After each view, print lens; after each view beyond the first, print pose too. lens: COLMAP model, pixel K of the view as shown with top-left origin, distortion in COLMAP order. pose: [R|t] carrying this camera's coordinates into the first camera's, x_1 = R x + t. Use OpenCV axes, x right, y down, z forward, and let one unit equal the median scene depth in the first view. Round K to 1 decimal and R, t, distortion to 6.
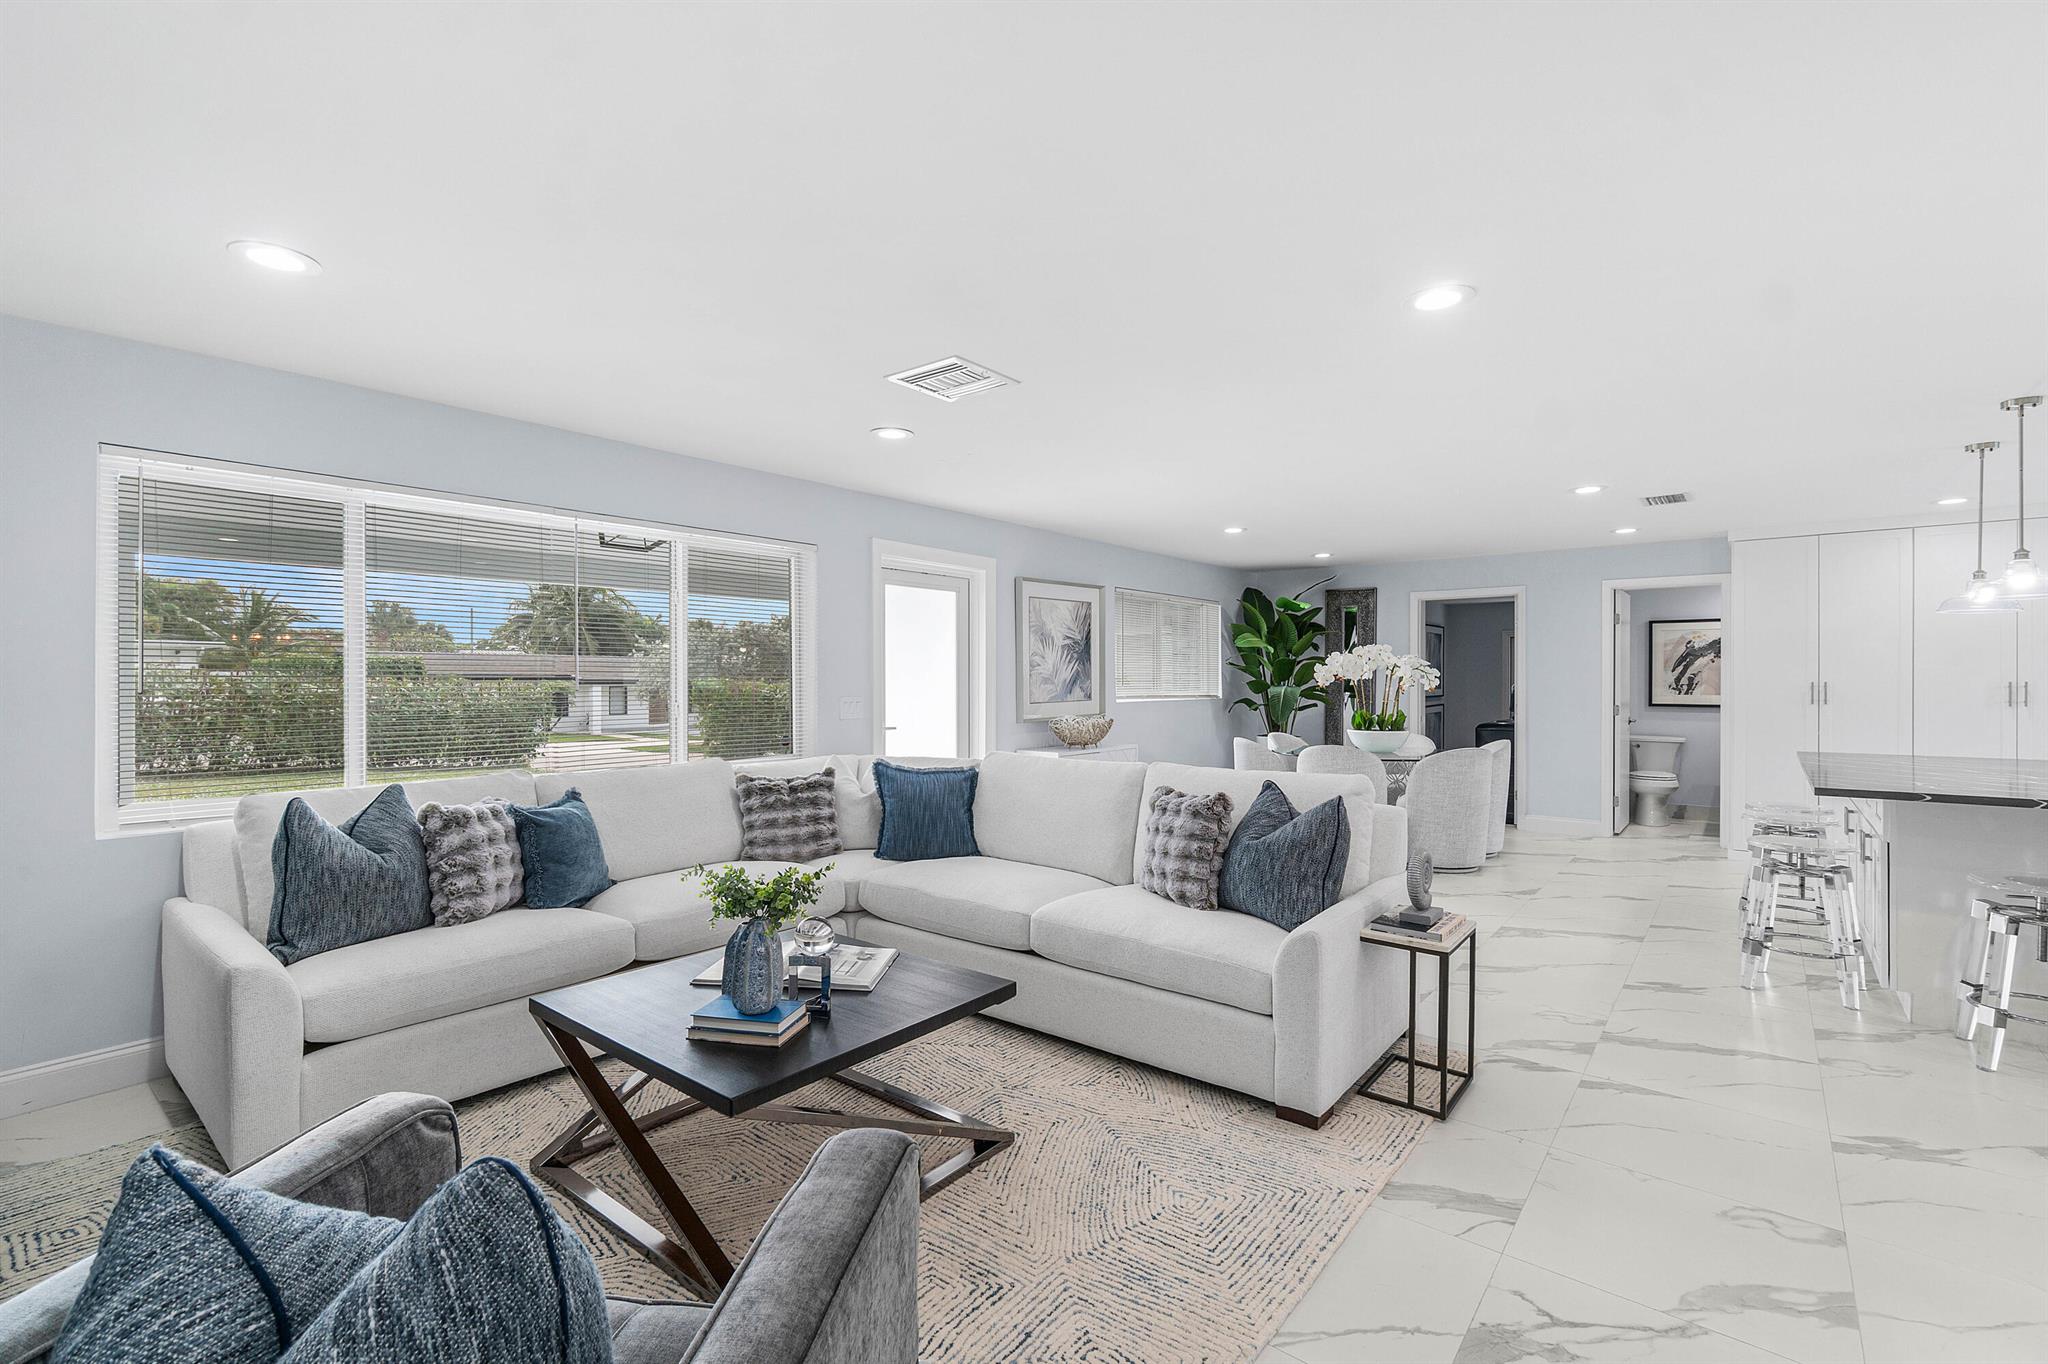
lens RADIAL K [[897.7, 0, 1010.6], [0, 897.7, 690.4], [0, 0, 1]] dist [0.003673, 0.000199]
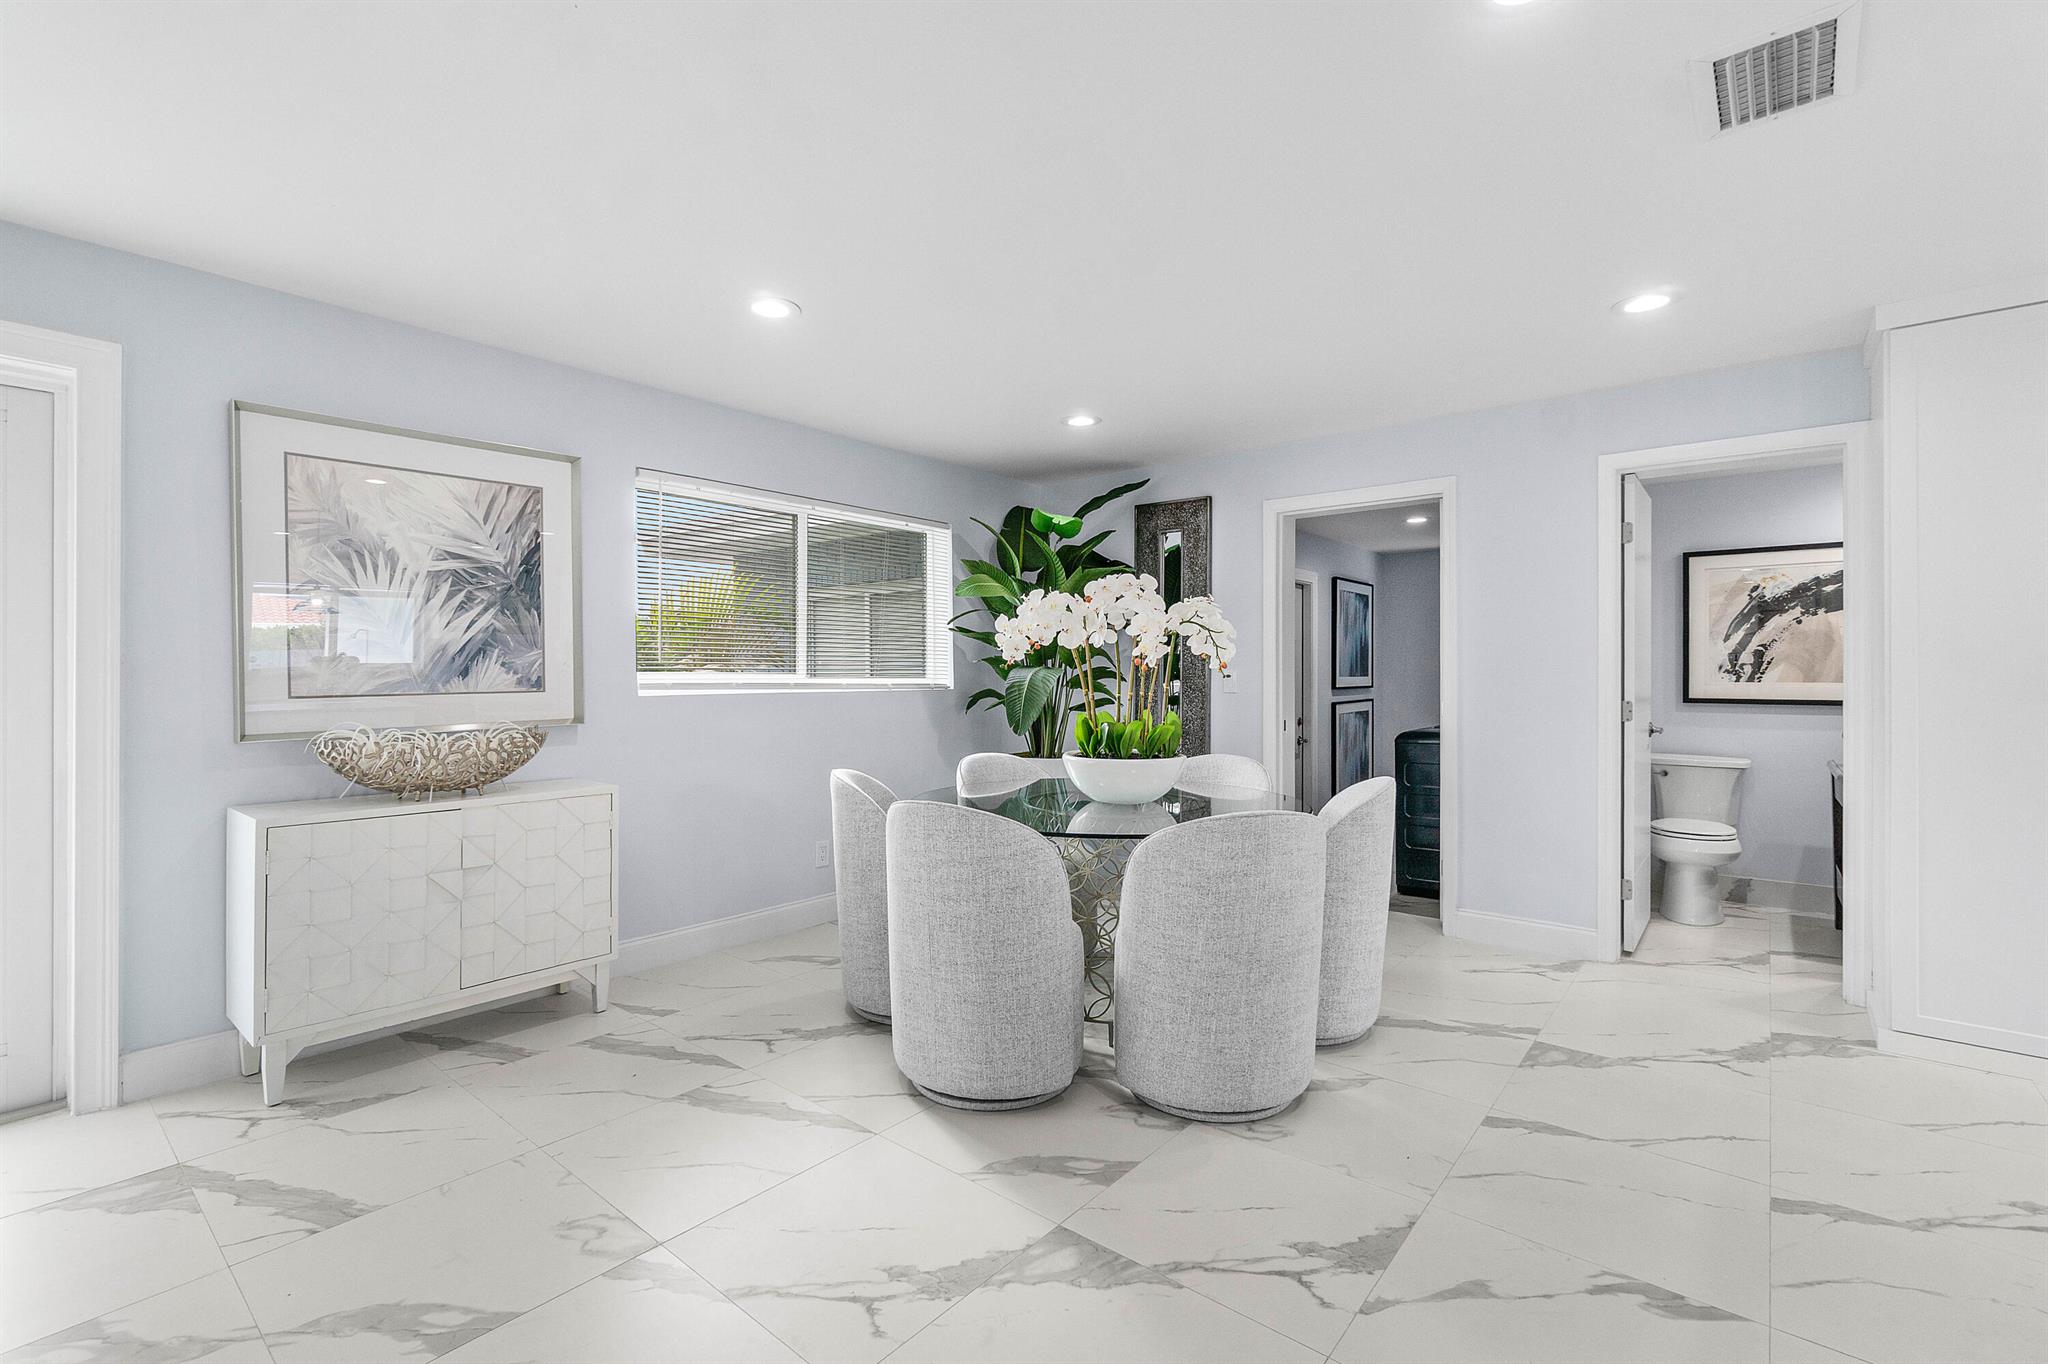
lens RADIAL K [[899.6, 0, 1022.2], [0, 899.6, 686.6], [0, 0, 1]] dist [-0.004023, -0.000002]
pose [[1.000000, -0.000817, 0.000070, 0.351903], [0.000817, 1.000000, -0.000071, 0.008870], [-0.000070, 0.000071, 1.000000, 0.522203]]
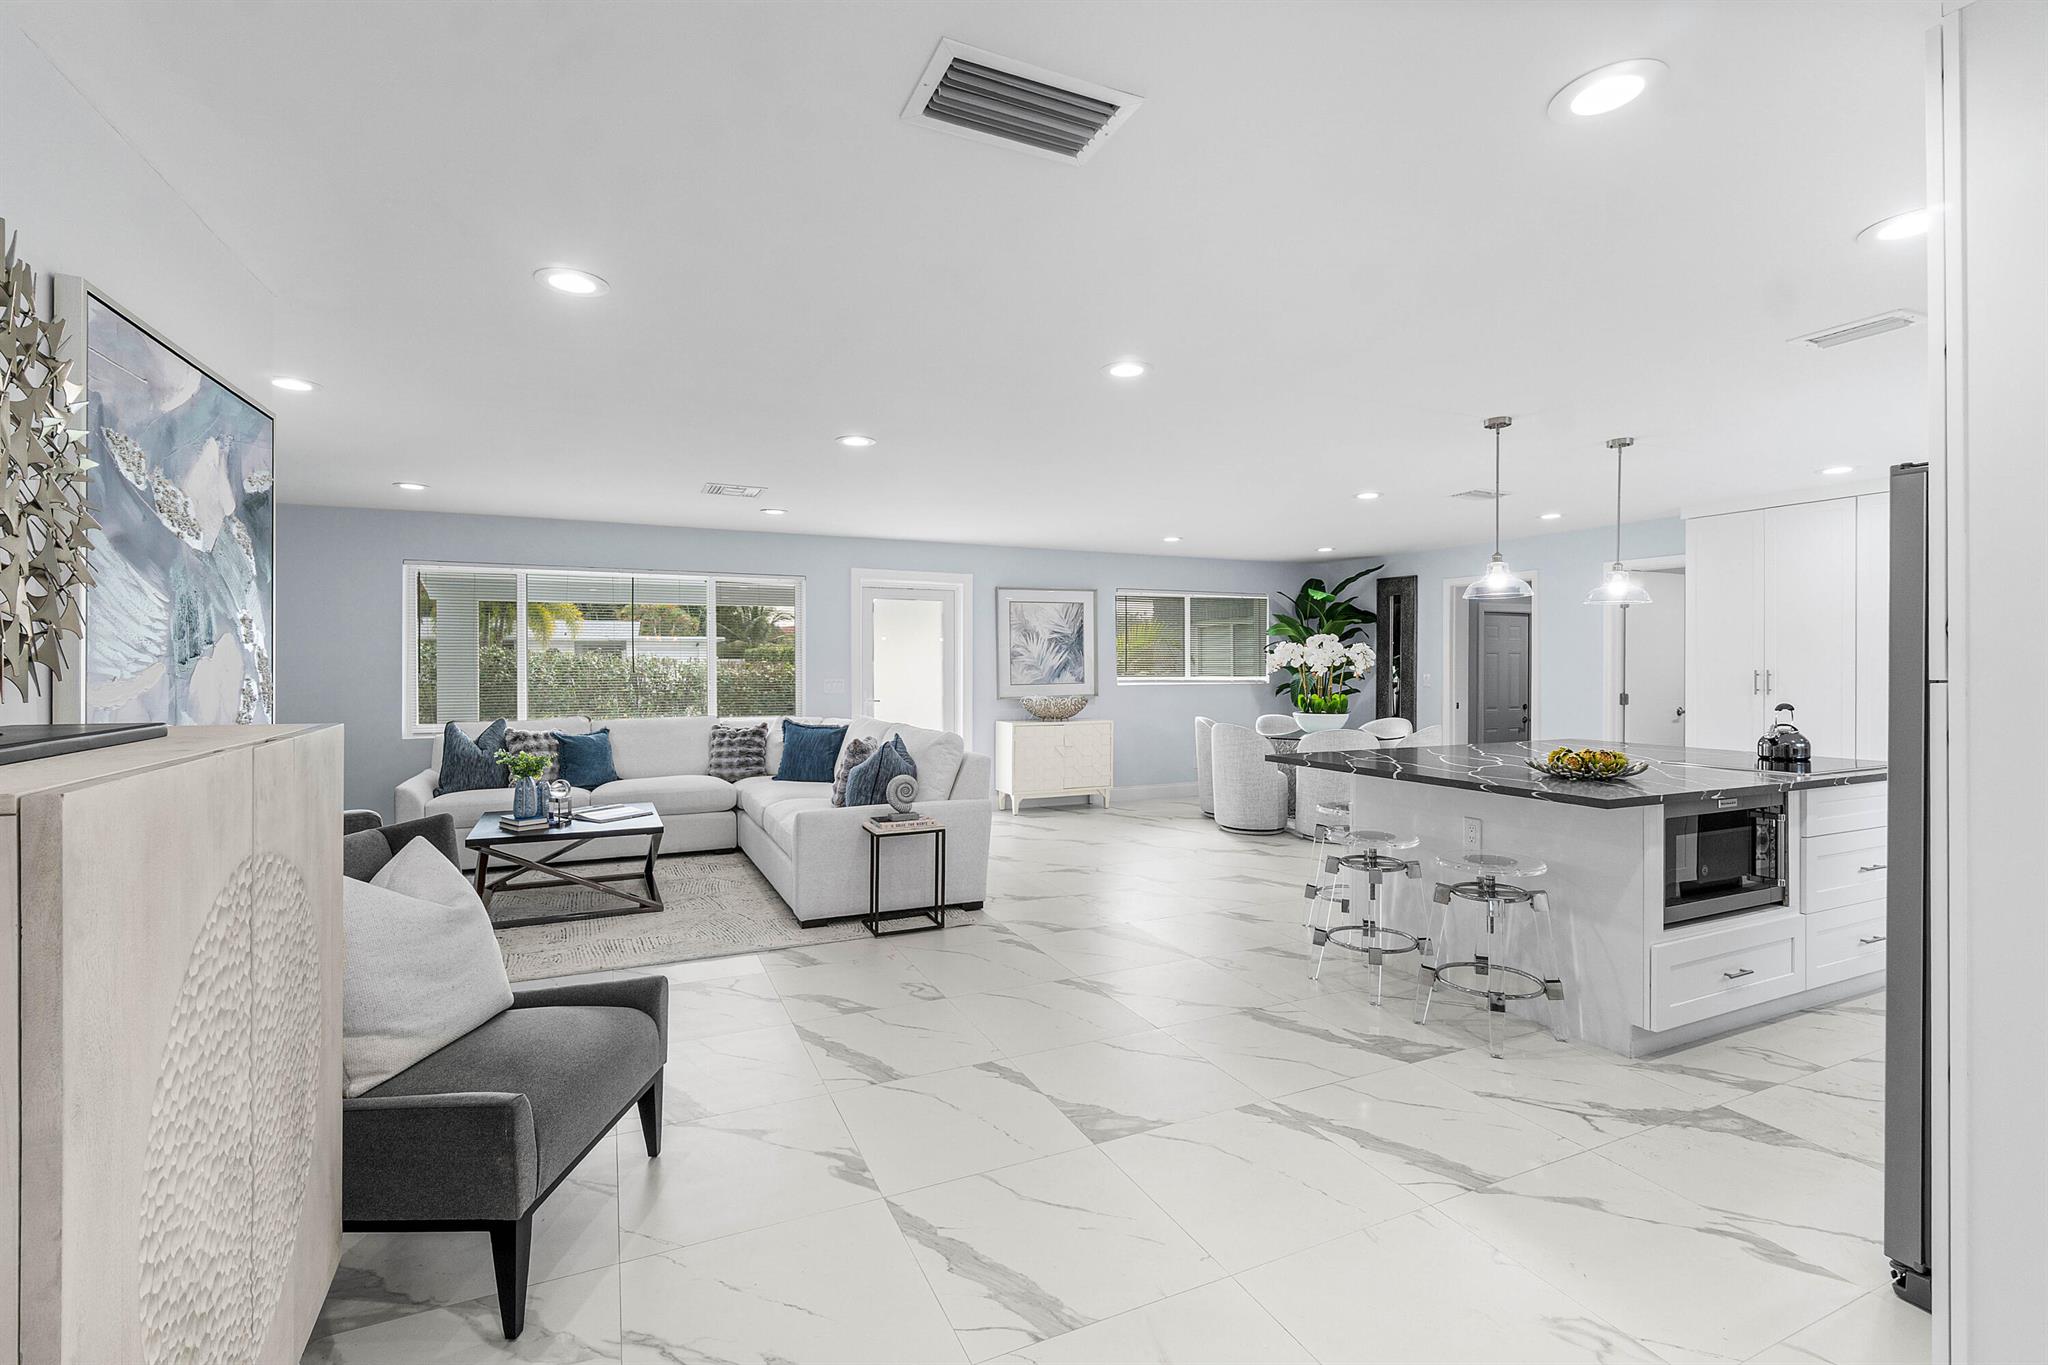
lens RADIAL K [[897.7, 0, 1010.6], [0, 897.7, 690.9], [0, 0, 1]] dist [0.003673, 0.000199]
pose [[0.897370, 0.015221, -0.441016, 0.544652], [-0.006495, 0.999752, 0.021289, -0.003942], [0.441231, -0.016240, 0.897247, -0.138877]]
